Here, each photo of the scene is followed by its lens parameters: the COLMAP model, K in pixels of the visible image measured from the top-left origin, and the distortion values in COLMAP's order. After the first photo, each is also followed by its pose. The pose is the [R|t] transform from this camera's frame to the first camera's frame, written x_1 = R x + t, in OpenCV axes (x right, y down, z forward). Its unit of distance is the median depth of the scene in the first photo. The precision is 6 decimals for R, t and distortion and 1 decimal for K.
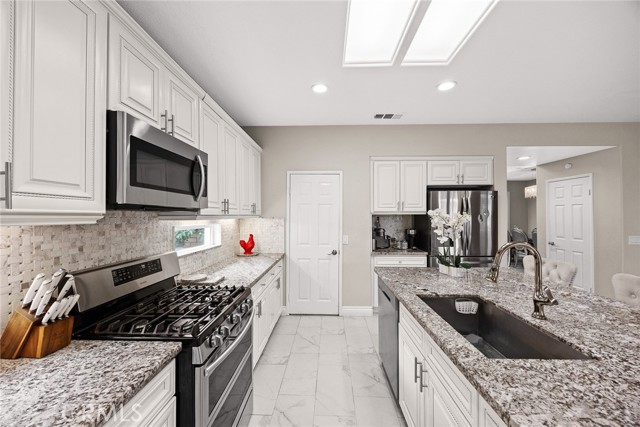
lens RADIAL K [[249.9, 0, 322.5], [0, 249.9, 214.7], [0, 0, 1]] dist [0.000780, -0.000938]
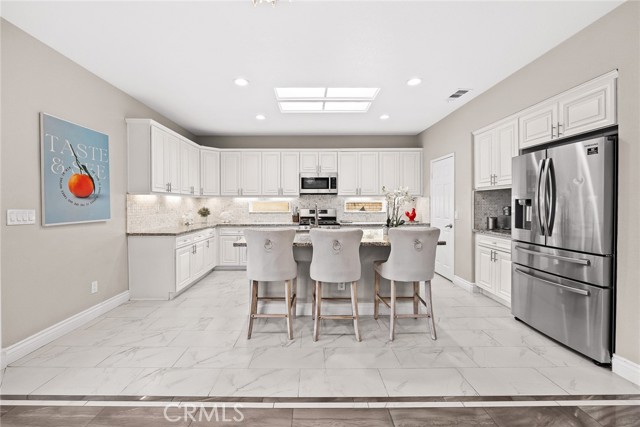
lens RADIAL K [[263.9, 0, 306.9], [0, 263.9, 206.3], [0, 0, 1]] dist [0.000445, -0.000773]
pose [[0.007544, 0.008832, -0.999933, 1.244772], [0.004929, 0.999949, 0.008870, 0.047939], [0.999959, -0.004996, 0.007500, 0.339926]]
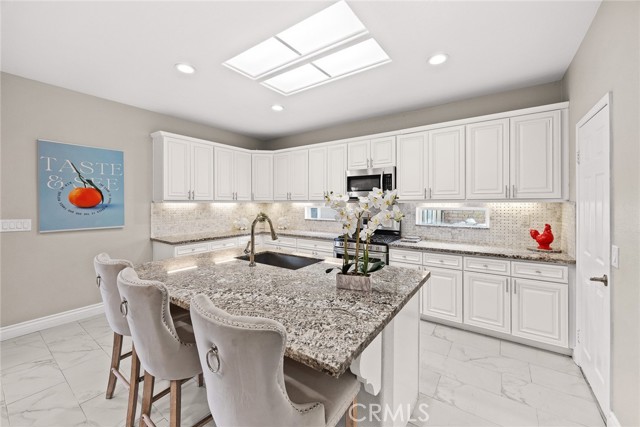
lens RADIAL K [[249.9, 0, 321.2], [0, 249.9, 204.7], [0, 0, 1]] dist [0.000780, -0.000938]
pose [[-0.566241, 0.007338, -0.824207, 0.704138], [0.003442, 0.999973, 0.006538, 0.012211], [0.824233, 0.000865, -0.566250, 0.836169]]
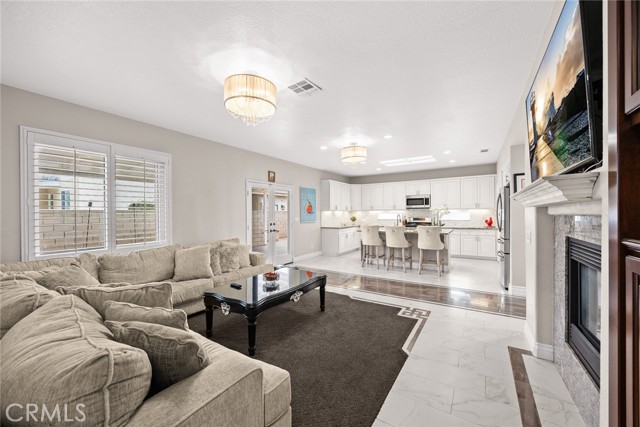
lens RADIAL K [[249.9, 0, 315.3], [0, 249.9, 213.0], [0, 0, 1]] dist [0.000780, -0.000938]
pose [[-0.537680, 0.007558, -0.843115, 2.212457], [0.011408, 0.999933, 0.001688, 0.020502], [0.843072, -0.008711, -0.537731, 0.860817]]
